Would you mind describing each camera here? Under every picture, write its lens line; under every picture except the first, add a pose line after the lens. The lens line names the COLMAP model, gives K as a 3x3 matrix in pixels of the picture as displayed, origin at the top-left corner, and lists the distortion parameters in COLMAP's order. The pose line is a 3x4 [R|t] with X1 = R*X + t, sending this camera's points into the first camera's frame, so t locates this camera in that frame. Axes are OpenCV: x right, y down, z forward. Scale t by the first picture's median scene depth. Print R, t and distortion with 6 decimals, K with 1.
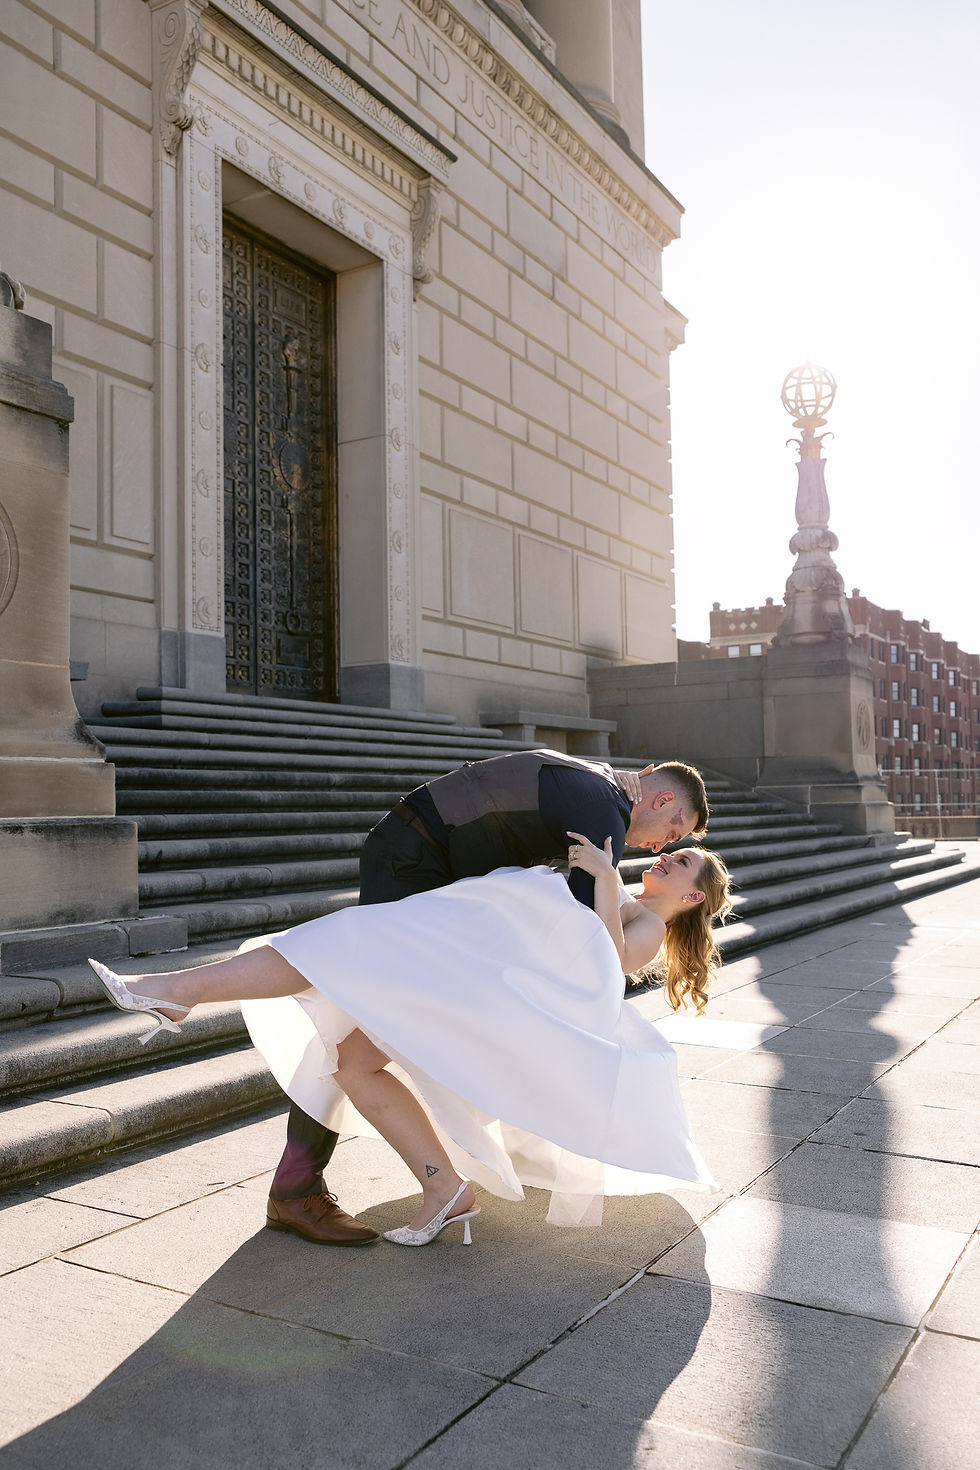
lens RADIAL K [[1232.3, 0, 495.1], [0, 1232.3, 752.8], [0, 0, 1]] dist [-0.012463, -0.000088]
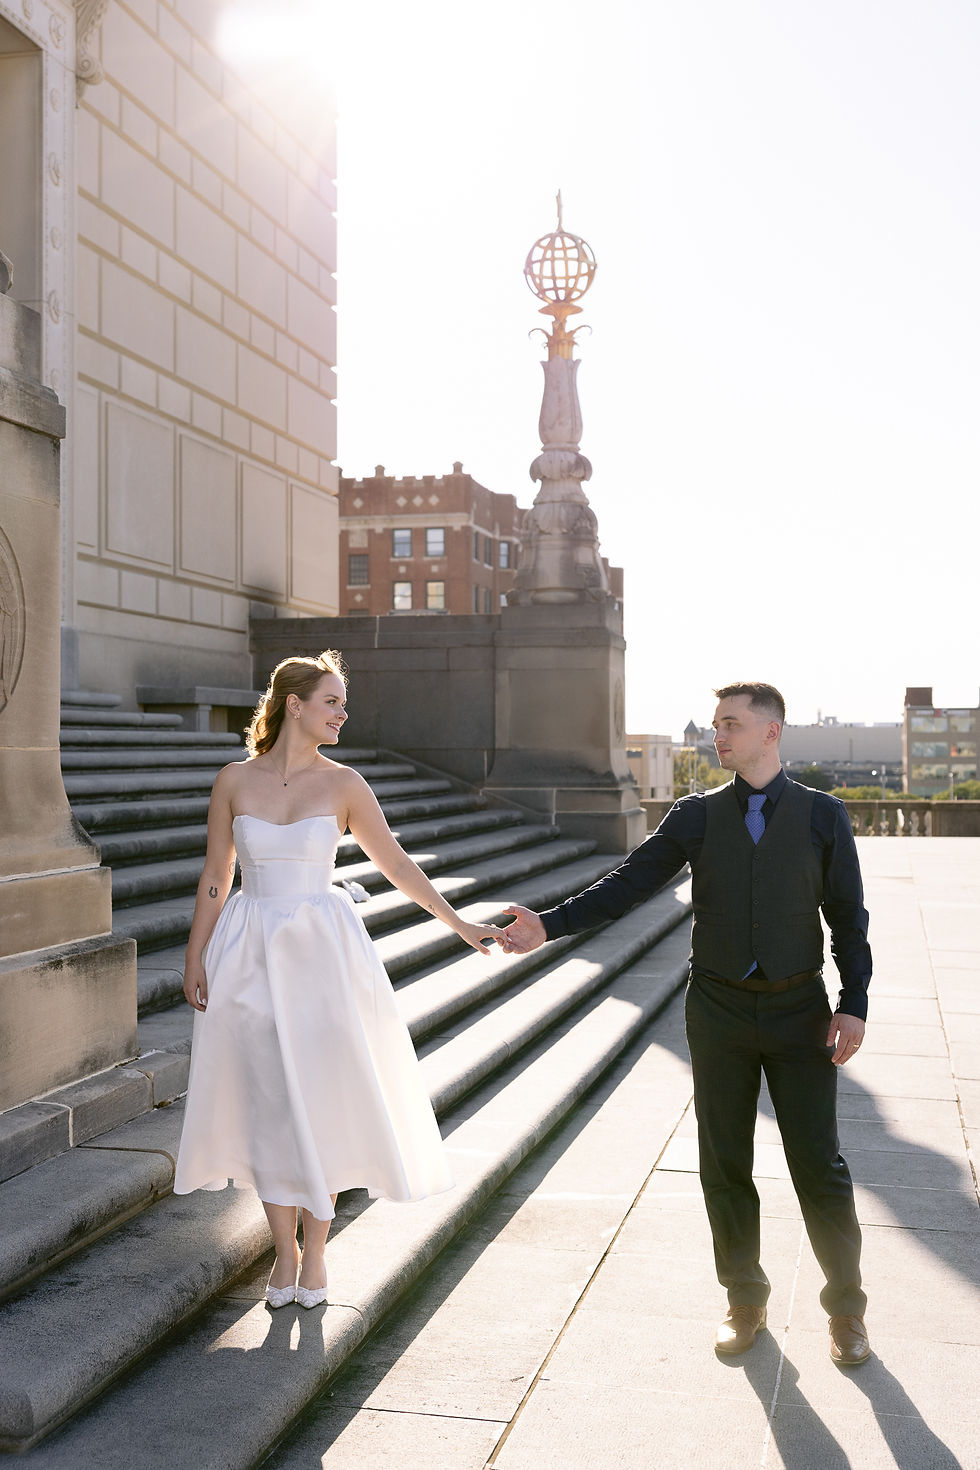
lens RADIAL K [[1813.3, 0, 411.3], [0, 1813.3, 735.3], [0, 0, 1]] dist [0.011487, 0.007545]
pose [[0.960556, 0.017599, 0.277528, -0.142452], [-0.027046, 0.999176, 0.030247, -0.037650], [-0.276767, -0.036560, 0.960241, -0.061808]]
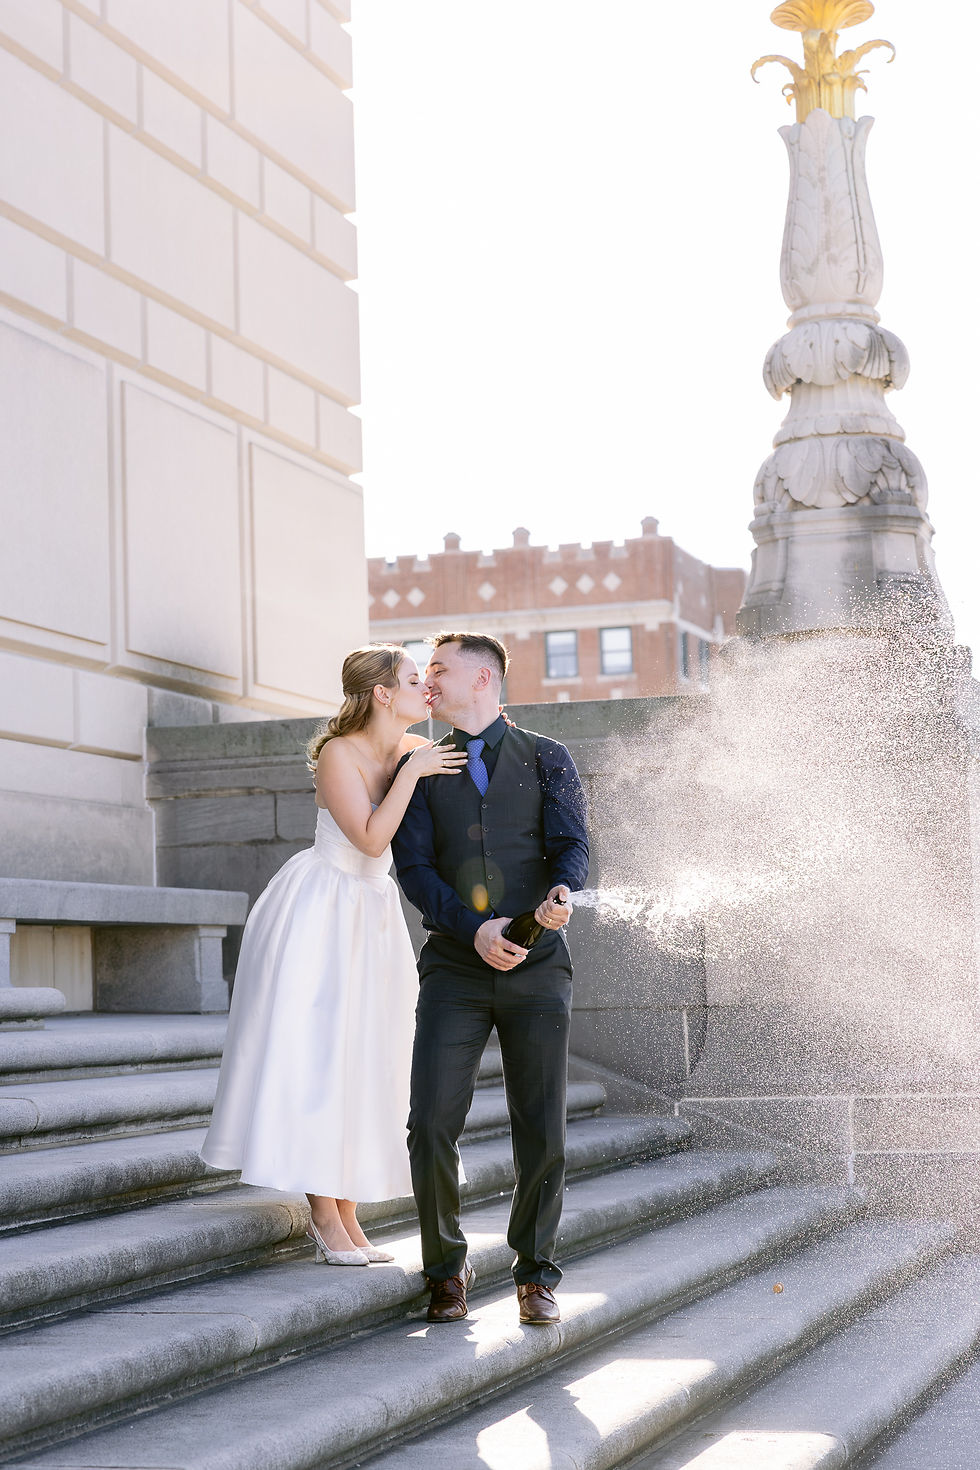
lens RADIAL K [[2861.6, 0, 405.5], [0, 2861.6, 733.7], [0, 0, 1]] dist [0.015042, 0.172686]
pose [[0.977029, 0.009991, 0.212870, -0.022560], [0.001332, 0.998594, -0.052984, -0.028810], [-0.213100, 0.052051, 0.975643, 0.270783]]
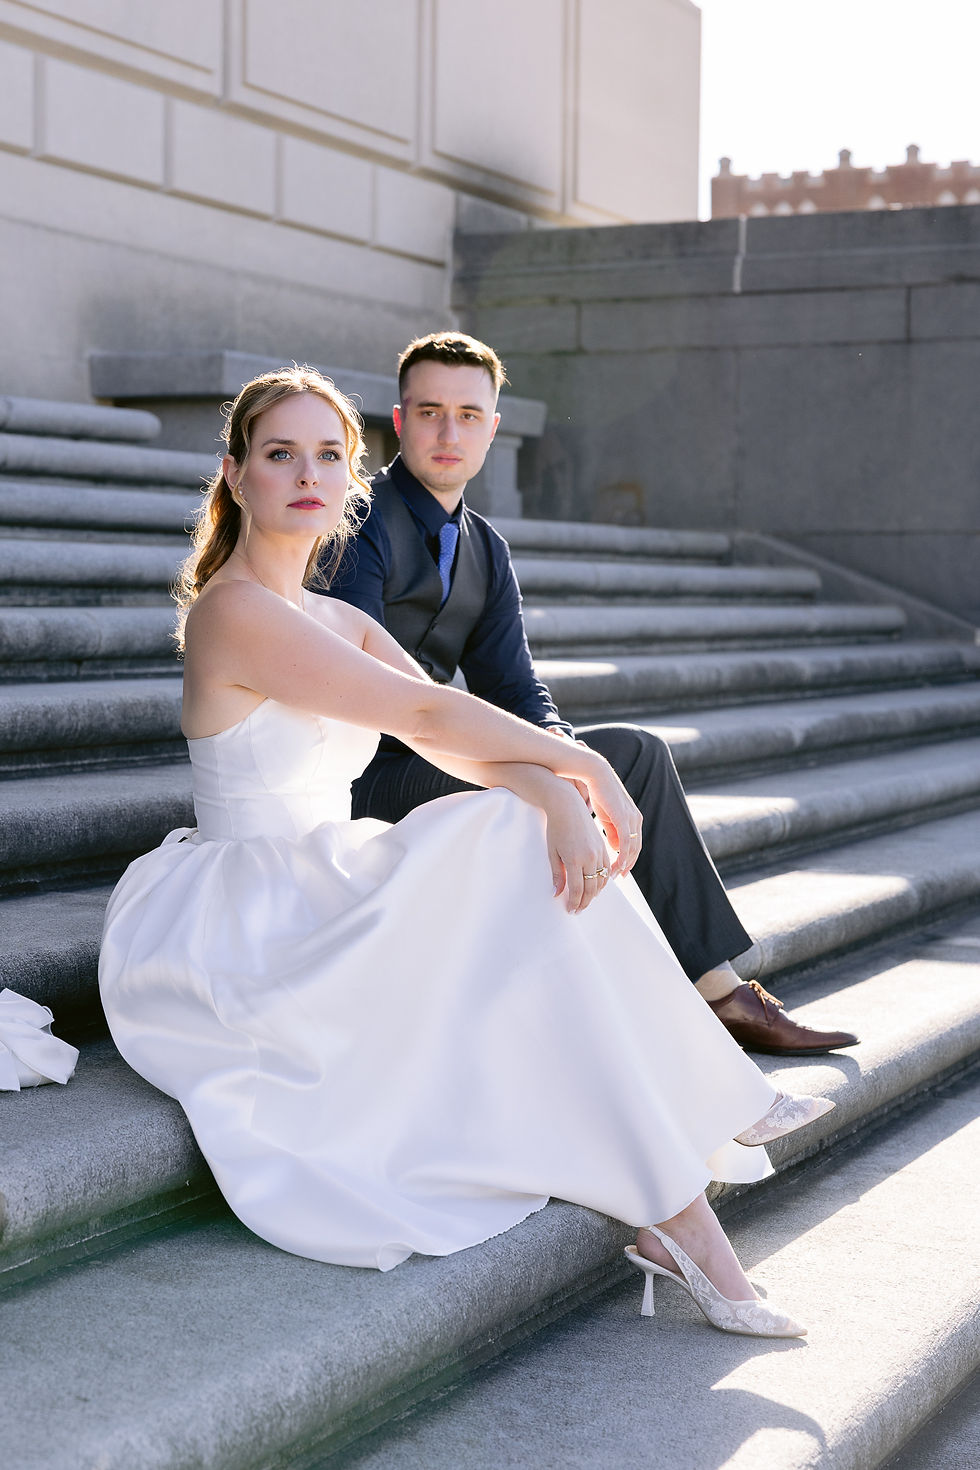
lens RADIAL K [[2623.5, 0, 405.1], [0, 2623.5, 736.3], [0, 0, 1]] dist [-0.000234, -0.067173]
pose [[0.997224, 0.023960, 0.070503, 0.019004], [-0.030631, 0.994995, 0.095116, -0.003527], [-0.067871, -0.097012, 0.992966, 0.349012]]
